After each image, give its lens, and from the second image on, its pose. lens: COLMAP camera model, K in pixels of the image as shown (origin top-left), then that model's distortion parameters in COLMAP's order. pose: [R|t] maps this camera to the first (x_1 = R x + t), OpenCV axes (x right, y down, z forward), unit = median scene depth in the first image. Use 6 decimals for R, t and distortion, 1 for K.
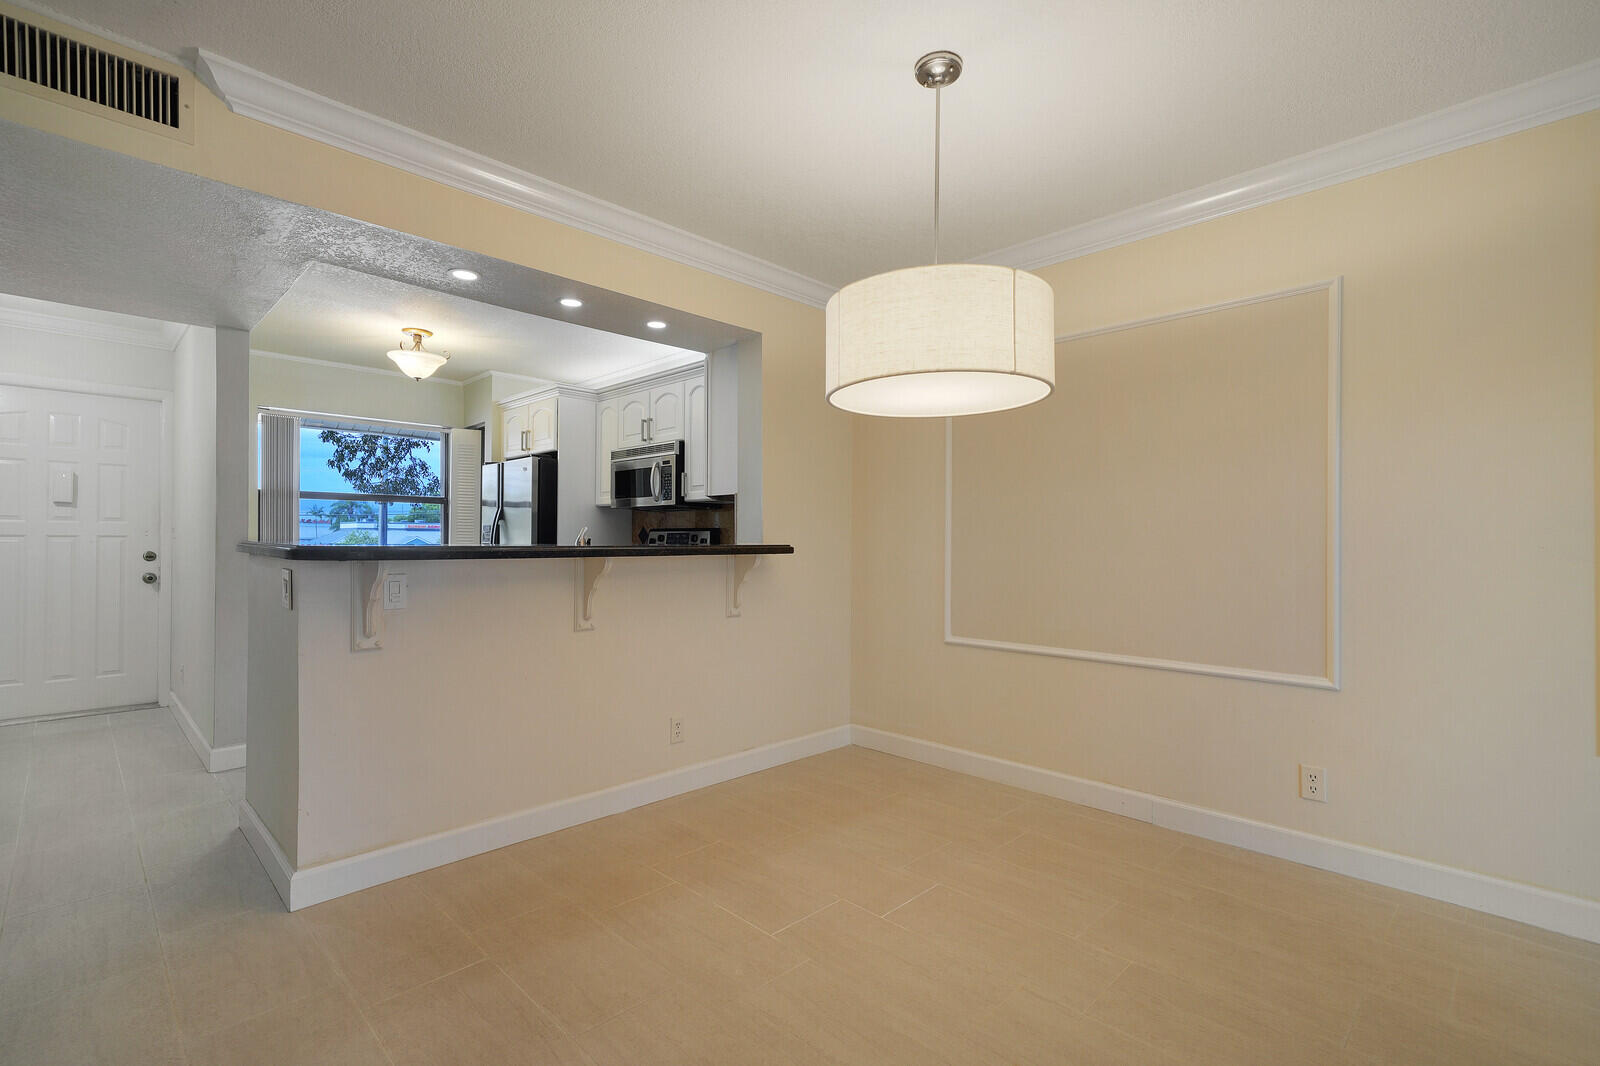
lens RADIAL K [[729.7, 0, 801.5], [0, 729.7, 538.8], [0, 0, 1]] dist [0.010399, 0.000517]
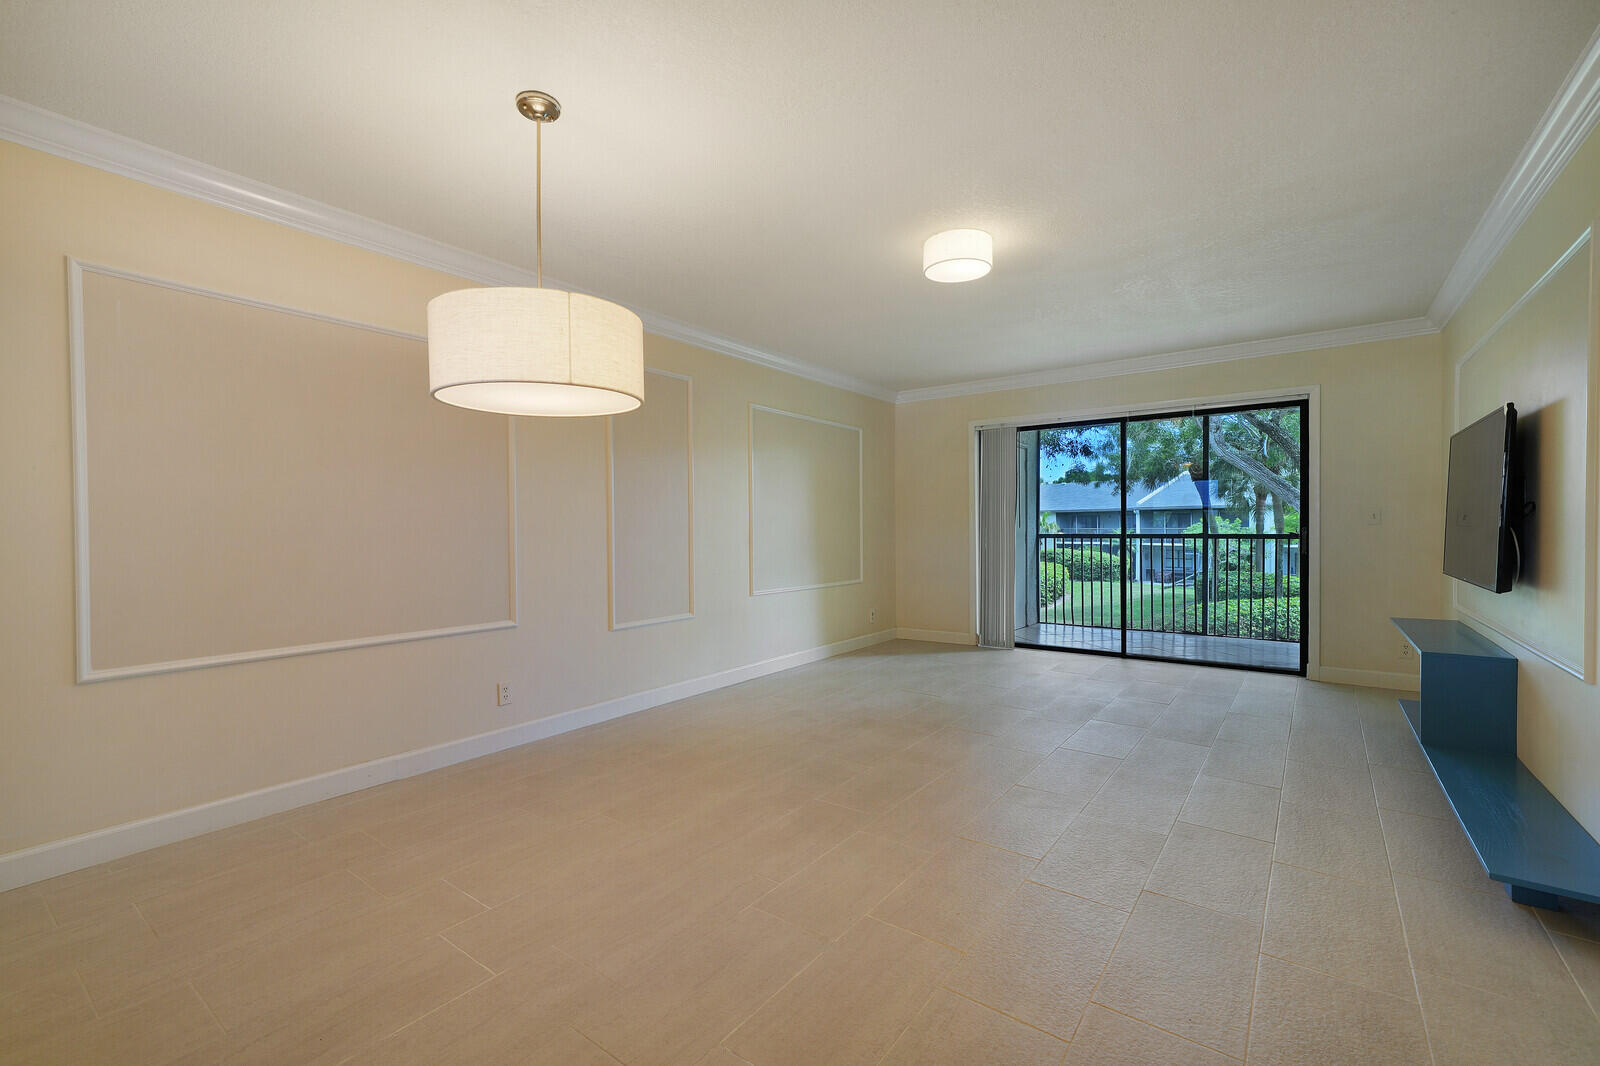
lens RADIAL K [[673.0, 0, 797.2], [0, 673.0, 536.5], [0, 0, 1]] dist [0.002574, 0.000771]
pose [[-0.136534, -0.014809, 0.990525, -0.392091], [0.003458, 0.999875, 0.015426, 0.000174], [-0.990629, 0.005531, -0.136466, 0.330430]]
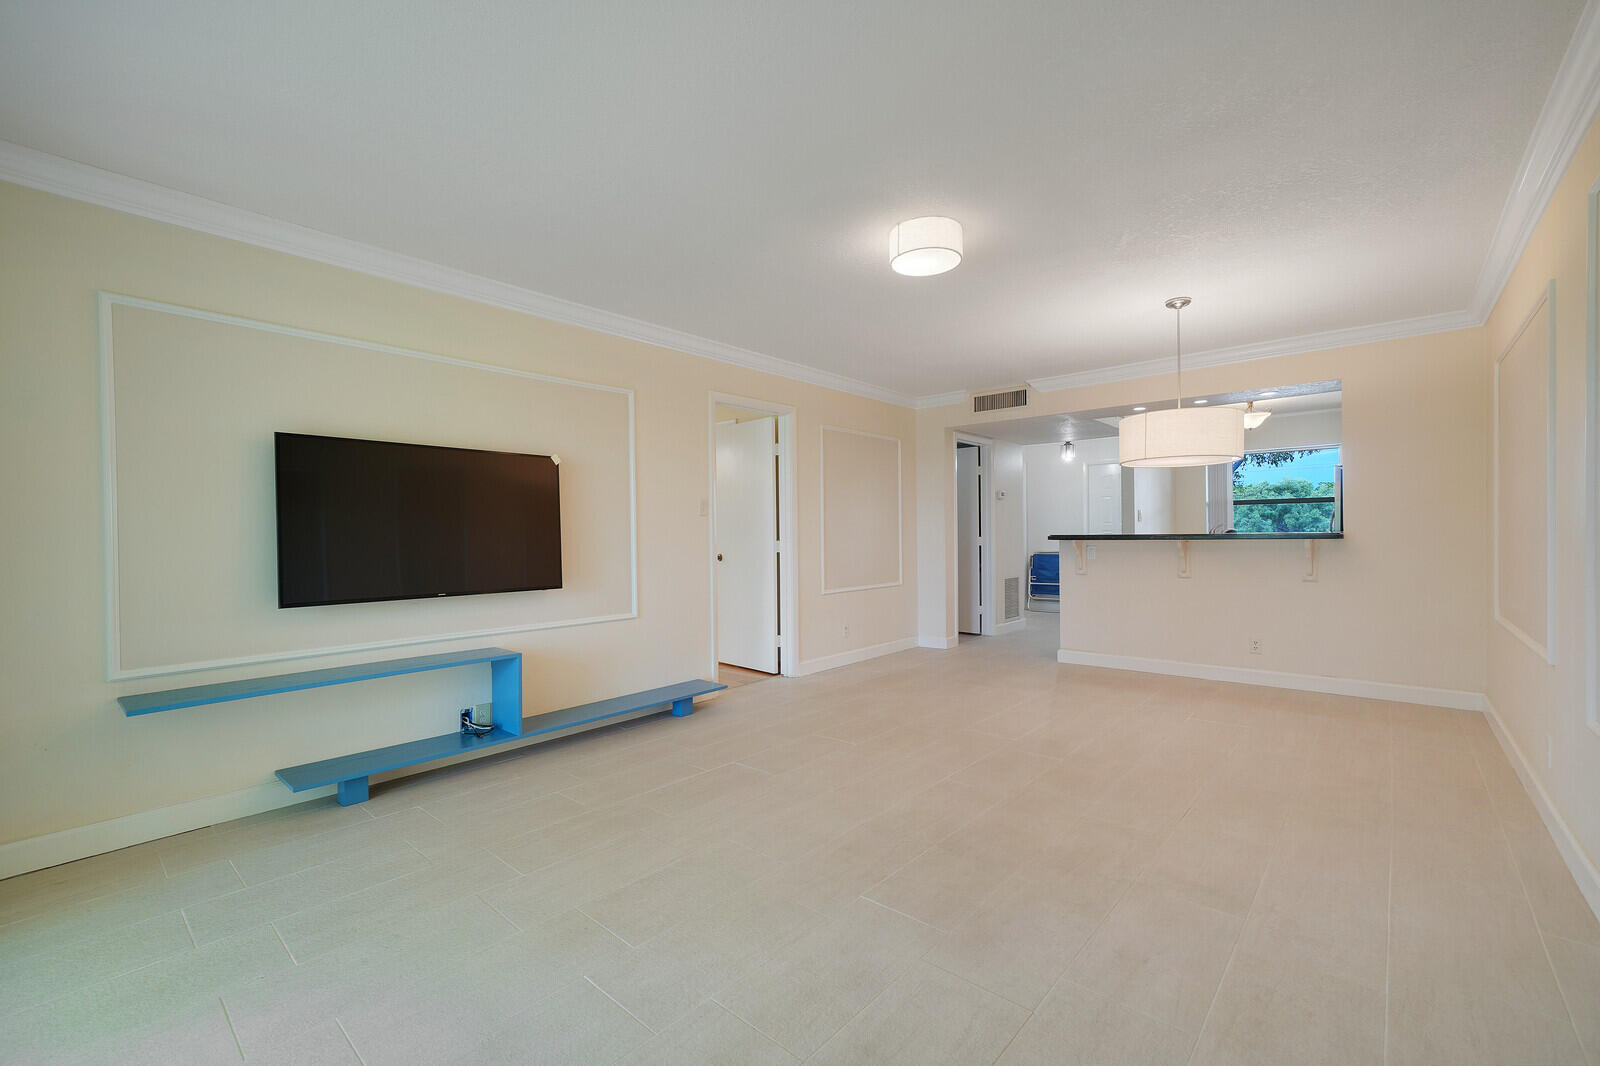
lens RADIAL K [[673.0, 0, 797.2], [0, 673.0, 536.5], [0, 0, 1]] dist [0.002574, 0.000771]
pose [[0.066866, -0.001130, -0.997761, 0.879914], [0.013972, 0.999902, -0.000196, 0.001236], [0.997664, -0.013928, 0.066876, -0.084344]]
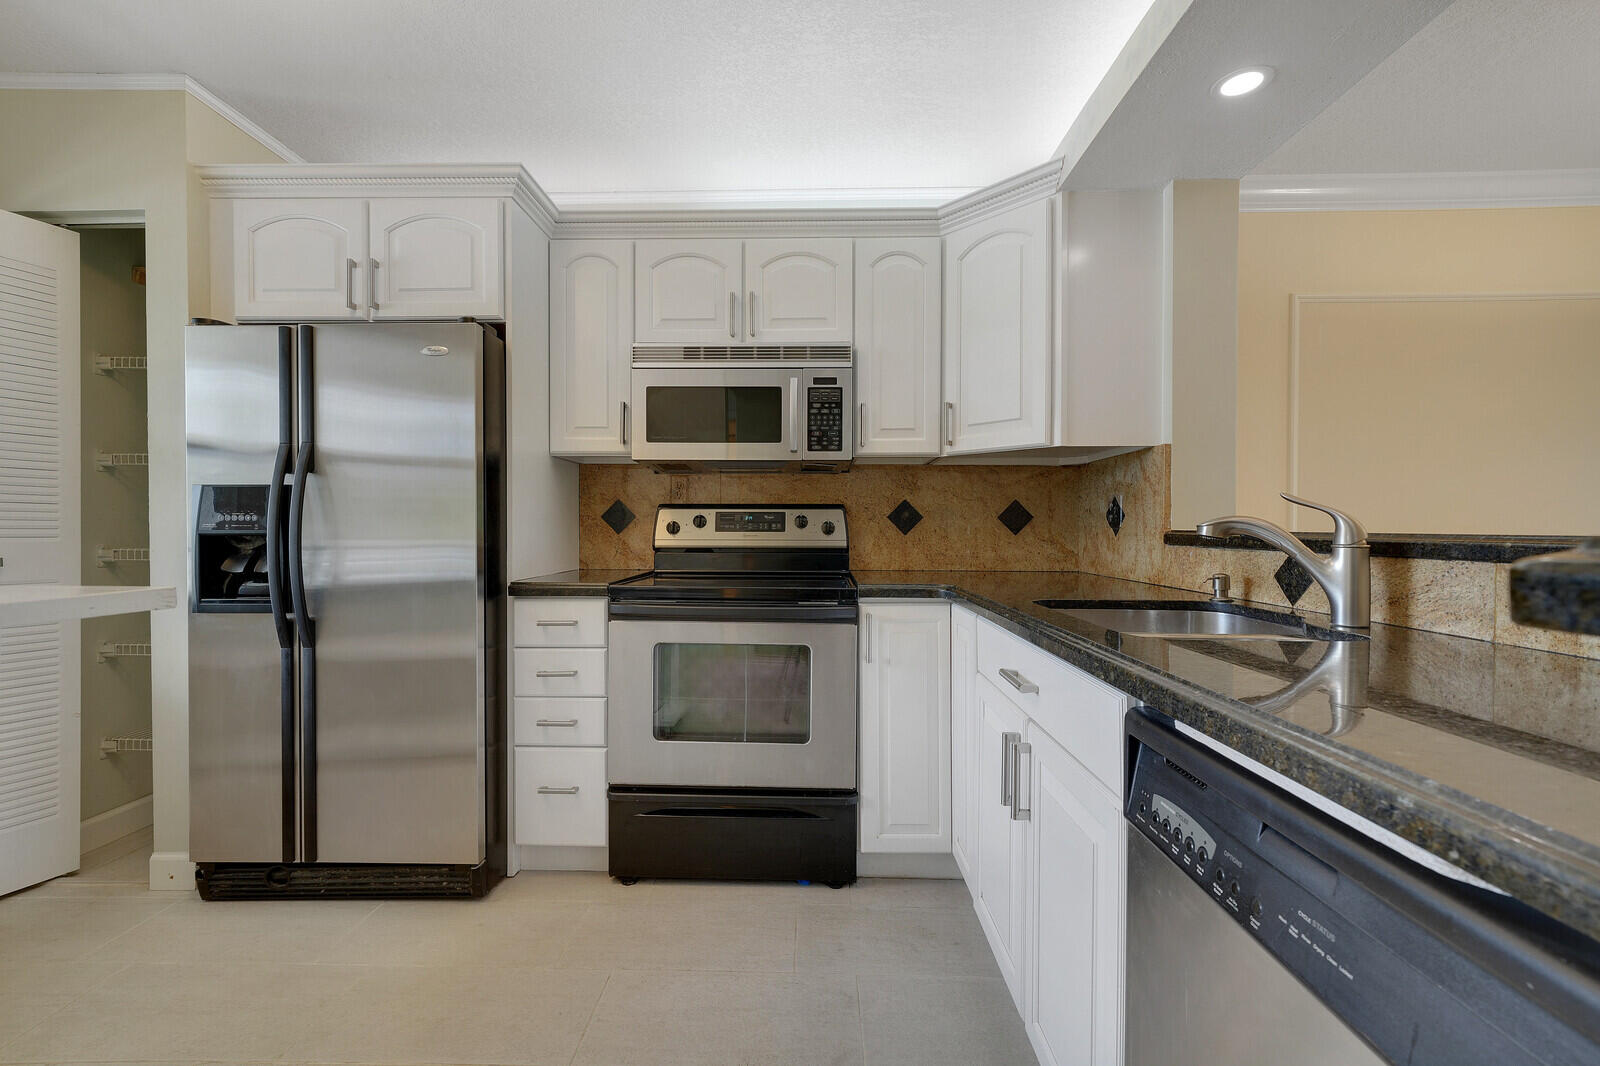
lens RADIAL K [[673.0, 0, 797.2], [0, 673.0, 536.5], [0, 0, 1]] dist [0.002574, 0.000771]
pose [[0.727452, -0.013255, 0.686031, -0.543903], [0.000441, 0.999822, 0.018850, 0.001055], [-0.686159, -0.013410, 0.727328, 0.651167]]
